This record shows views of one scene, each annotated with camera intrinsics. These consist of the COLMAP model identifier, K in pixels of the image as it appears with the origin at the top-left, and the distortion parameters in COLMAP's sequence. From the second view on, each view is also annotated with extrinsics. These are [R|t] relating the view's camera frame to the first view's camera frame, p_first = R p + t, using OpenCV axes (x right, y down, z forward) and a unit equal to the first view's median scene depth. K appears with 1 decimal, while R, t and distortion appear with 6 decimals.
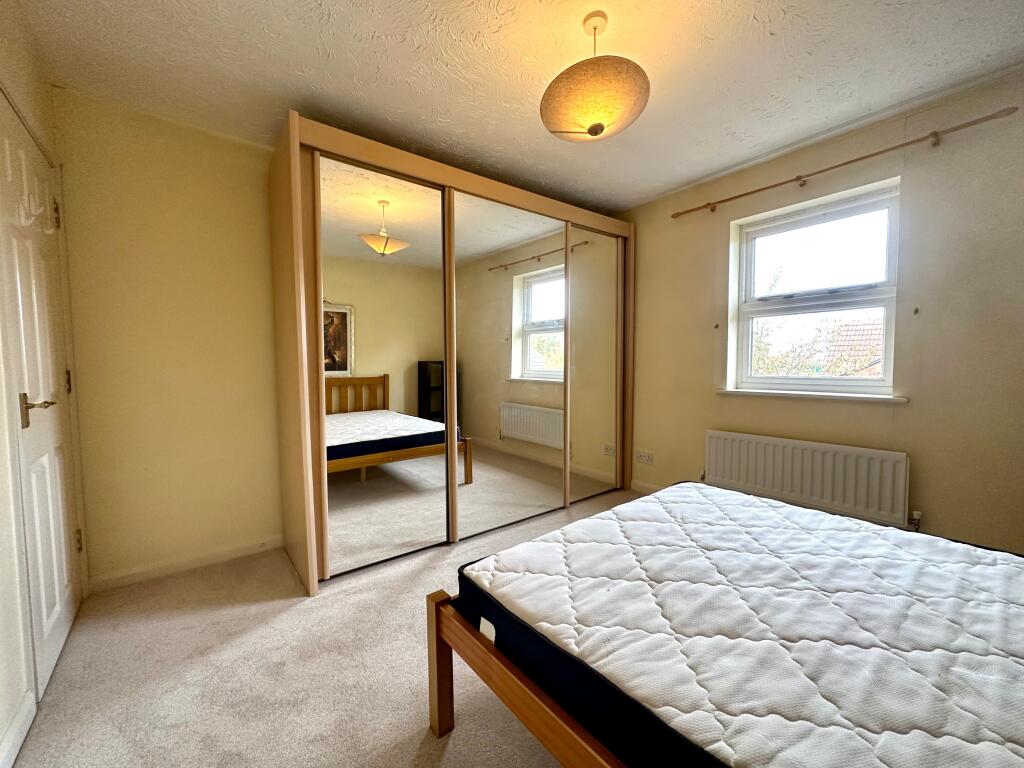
lens RADIAL K [[401.5, 0, 499.1], [0, 401.5, 379.2], [0, 0, 1]] dist [-0.000929, -0.000100]
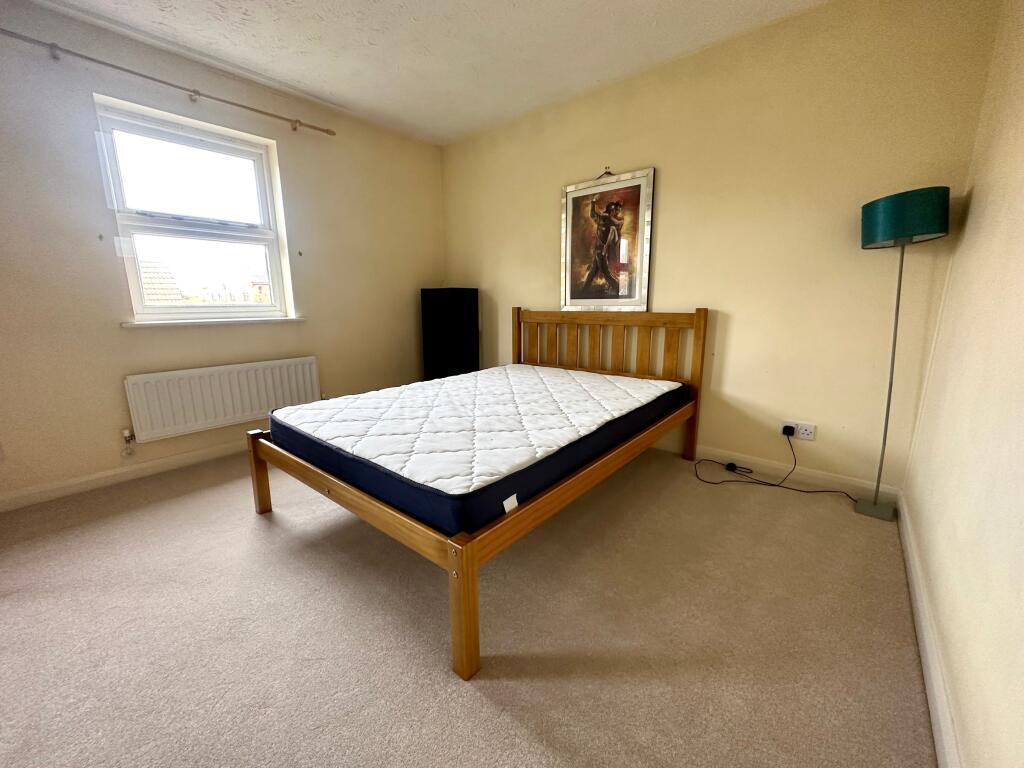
lens RADIAL K [[409.6, 0, 512.0], [0, 409.6, 384.0], [0, 0, 1]] dist [-0.002788, -0.000344]
pose [[-0.207704, -0.188030, 0.959950, -0.558694], [0.036454, 0.979182, 0.199684, 0.015893], [-0.977512, 0.076470, -0.196525, 0.595761]]
